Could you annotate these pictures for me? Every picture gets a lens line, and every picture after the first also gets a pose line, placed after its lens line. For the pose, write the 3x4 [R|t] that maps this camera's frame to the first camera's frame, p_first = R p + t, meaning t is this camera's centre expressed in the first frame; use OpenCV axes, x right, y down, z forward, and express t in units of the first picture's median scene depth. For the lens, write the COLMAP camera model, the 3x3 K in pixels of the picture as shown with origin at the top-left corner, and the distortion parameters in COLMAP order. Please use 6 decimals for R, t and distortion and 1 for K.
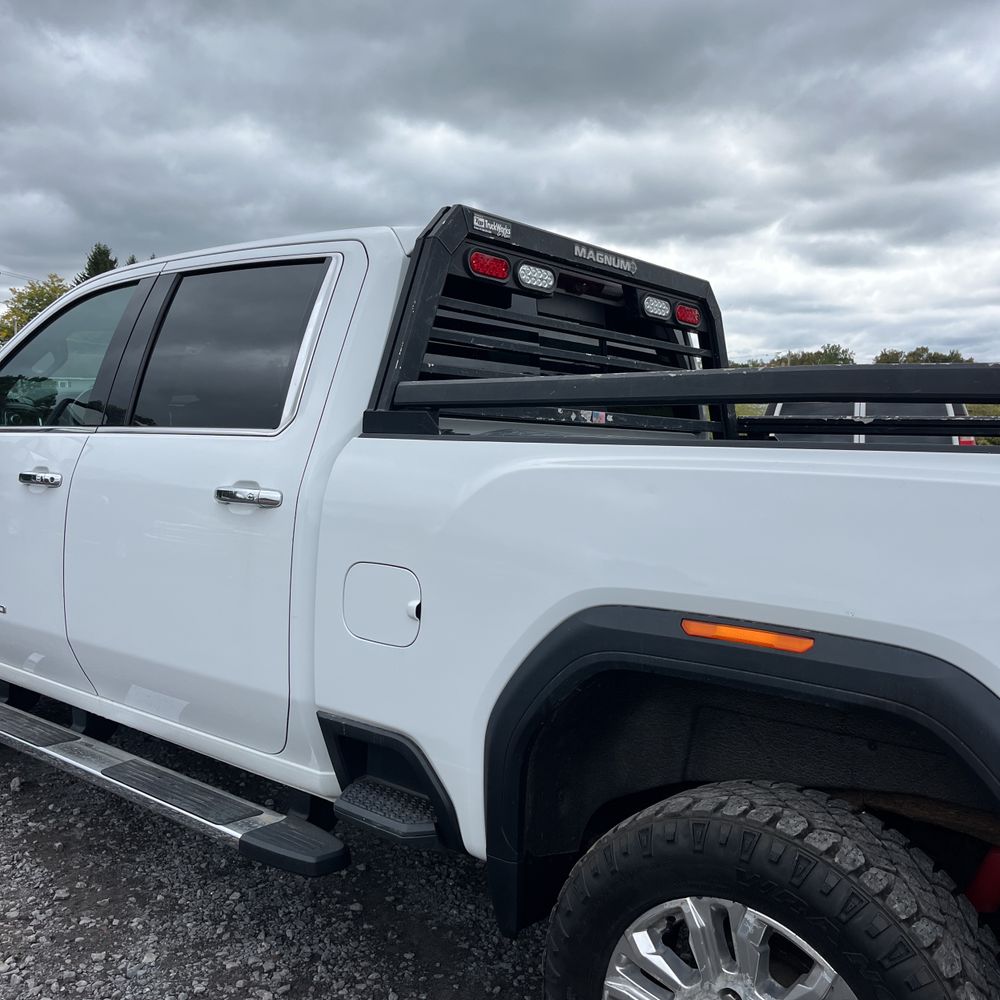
lens RADIAL K [[995.9, 0, 487.2], [0, 995.9, 502.3], [0, 0, 1]] dist [0.041529, -0.031811]
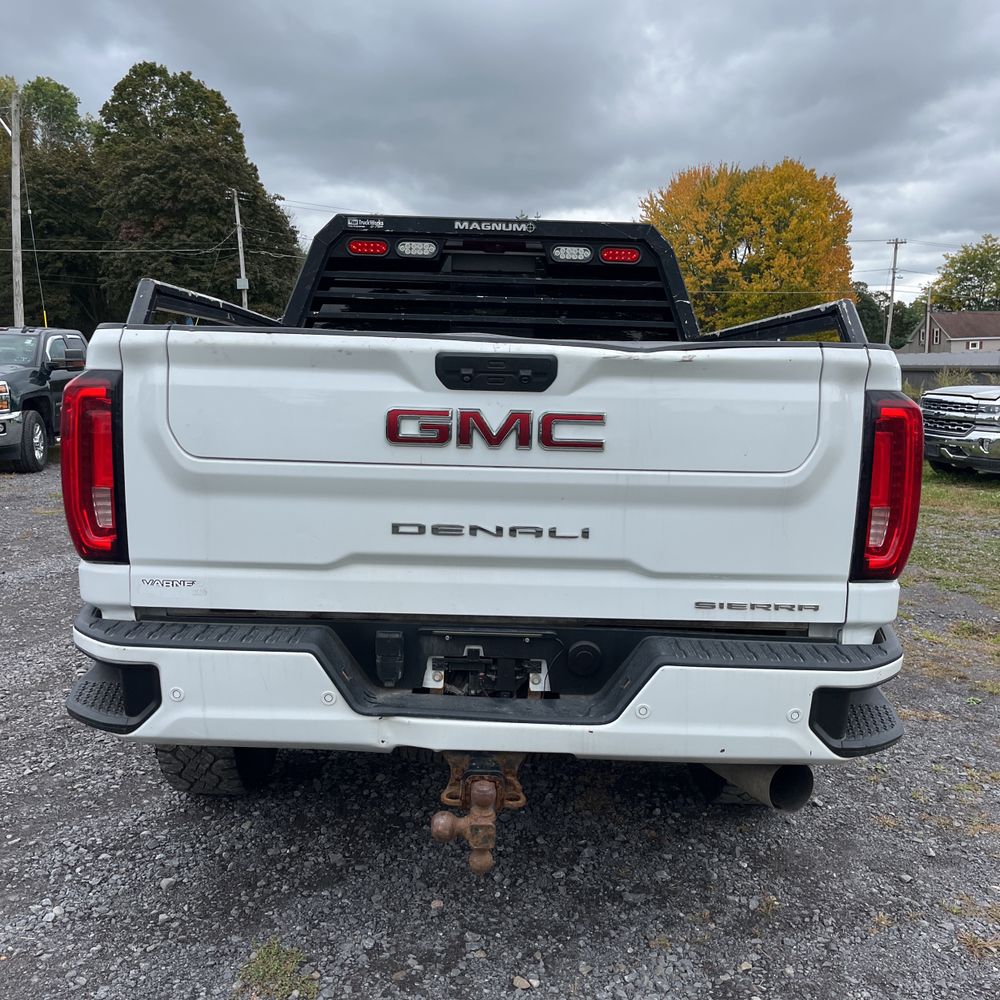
lens RADIAL K [[995.9, 0, 487.2], [0, 995.9, 502.3], [0, 0, 1]] dist [0.041529, -0.031811]
pose [[0.642895, 0.076901, -0.762084, 1.362304], [-0.051535, 0.997036, 0.057134, 0.068068], [0.764218, 0.002543, 0.644953, 0.114122]]
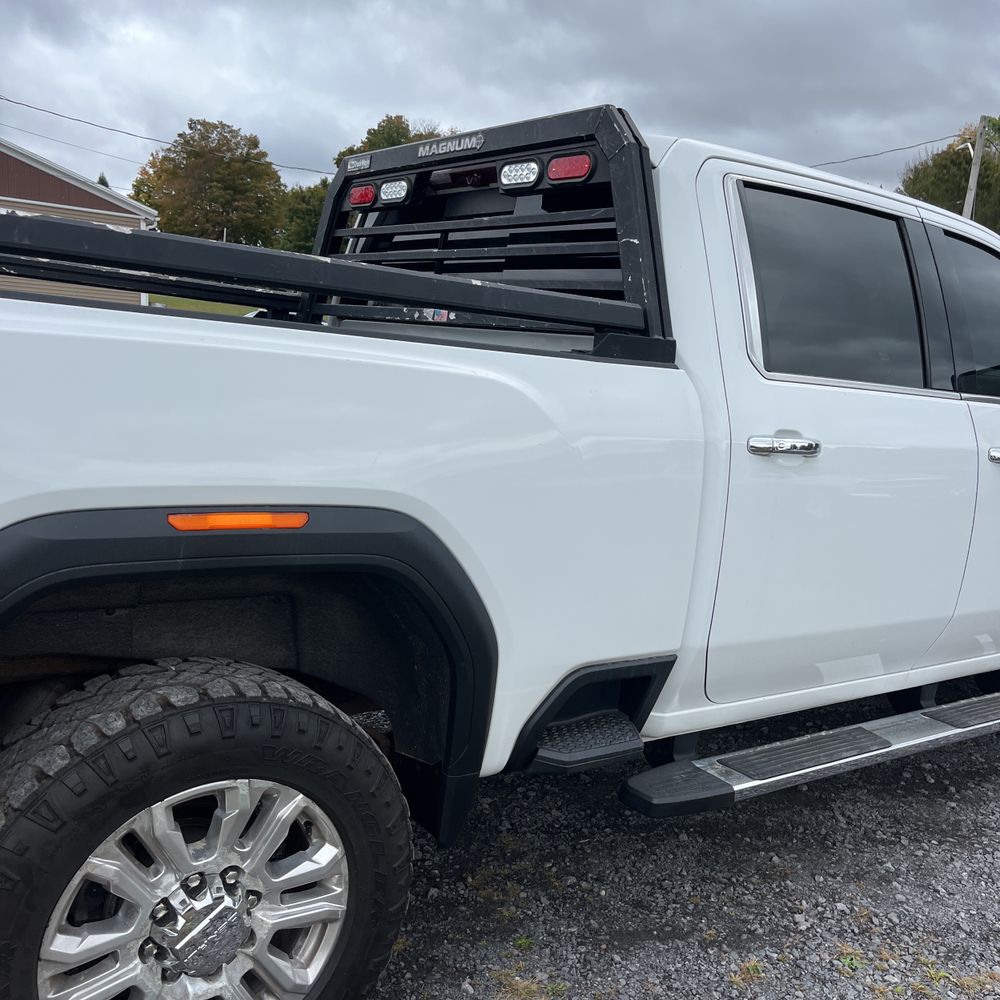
lens RADIAL K [[1015.3, 0, 497.8], [0, 1015.3, 516.4], [0, 0, 1]] dist [0.007799, 0.006726]
pose [[-0.229319, 0.100159, -0.968184, 1.224027], [-0.156431, 0.977969, 0.138223, -0.046071], [0.960699, 0.183151, -0.208599, 1.489277]]
